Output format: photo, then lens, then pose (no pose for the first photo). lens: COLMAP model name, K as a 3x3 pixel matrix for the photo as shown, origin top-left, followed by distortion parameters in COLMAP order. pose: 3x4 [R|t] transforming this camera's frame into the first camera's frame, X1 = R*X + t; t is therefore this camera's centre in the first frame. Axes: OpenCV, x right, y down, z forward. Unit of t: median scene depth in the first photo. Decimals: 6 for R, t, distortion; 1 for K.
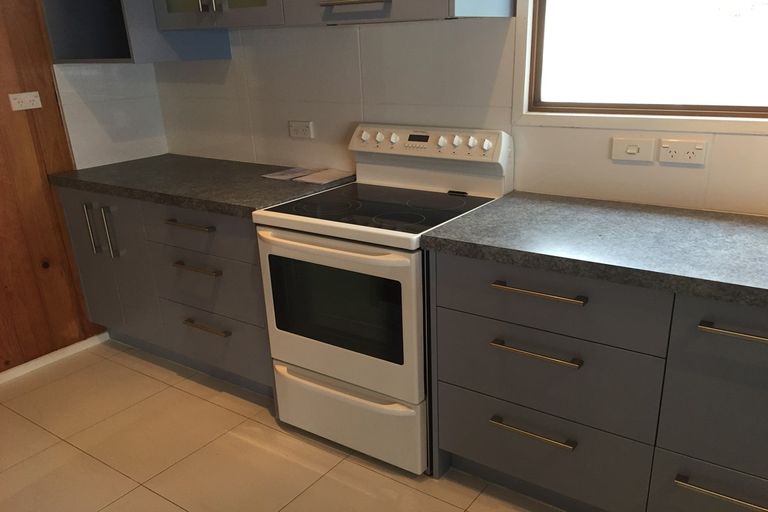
lens RADIAL K [[641.8, 0, 384.1], [0, 641.8, 304.8], [0, 0, 1]] dist [0.077055, -0.111493]
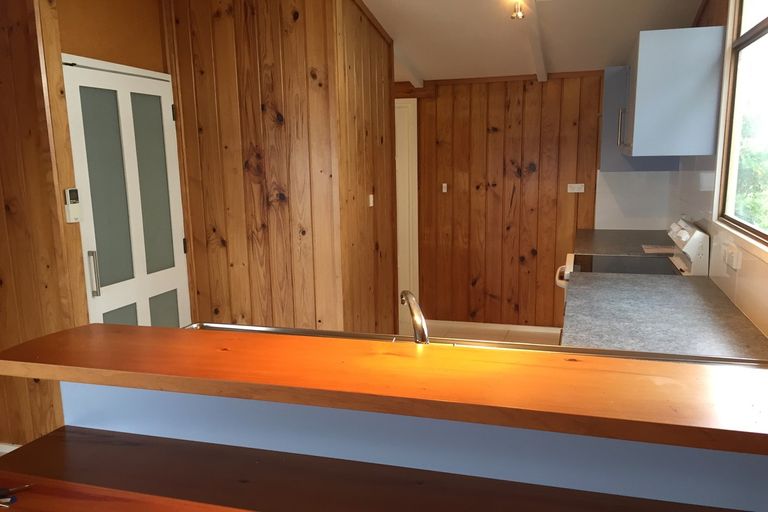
lens RADIAL K [[648.9, 0, 389.1], [0, 648.9, 258.8], [0, 0, 1]] dist [0.080551, -0.124230]
pose [[0.322746, 0.177848, -0.929626, 1.203503], [-0.356930, 0.932541, 0.054487, -0.046697], [0.876605, 0.314226, 0.364453, -0.082569]]
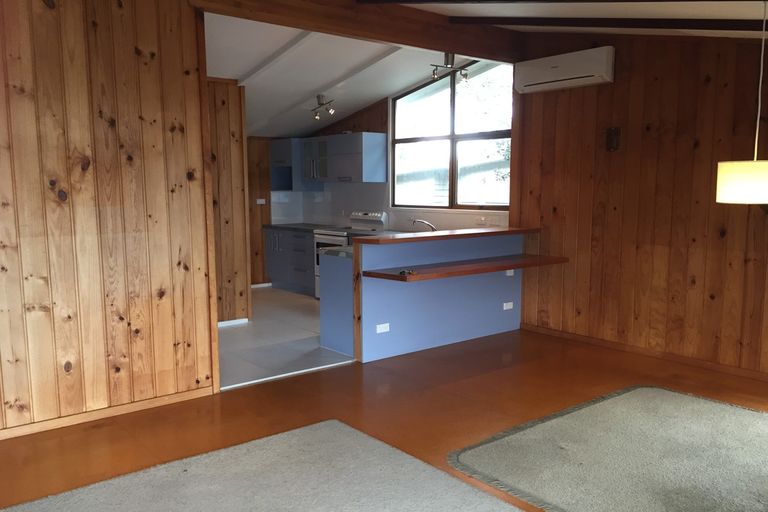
lens RADIAL K [[648.9, 0, 389.1], [0, 648.9, 258.8], [0, 0, 1]] dist [0.080551, -0.124230]
pose [[0.962732, 0.059413, -0.263851, 1.096606], [-0.129554, 0.957671, -0.257066, 0.833621], [0.237409, 0.281669, 0.929677, -2.089960]]
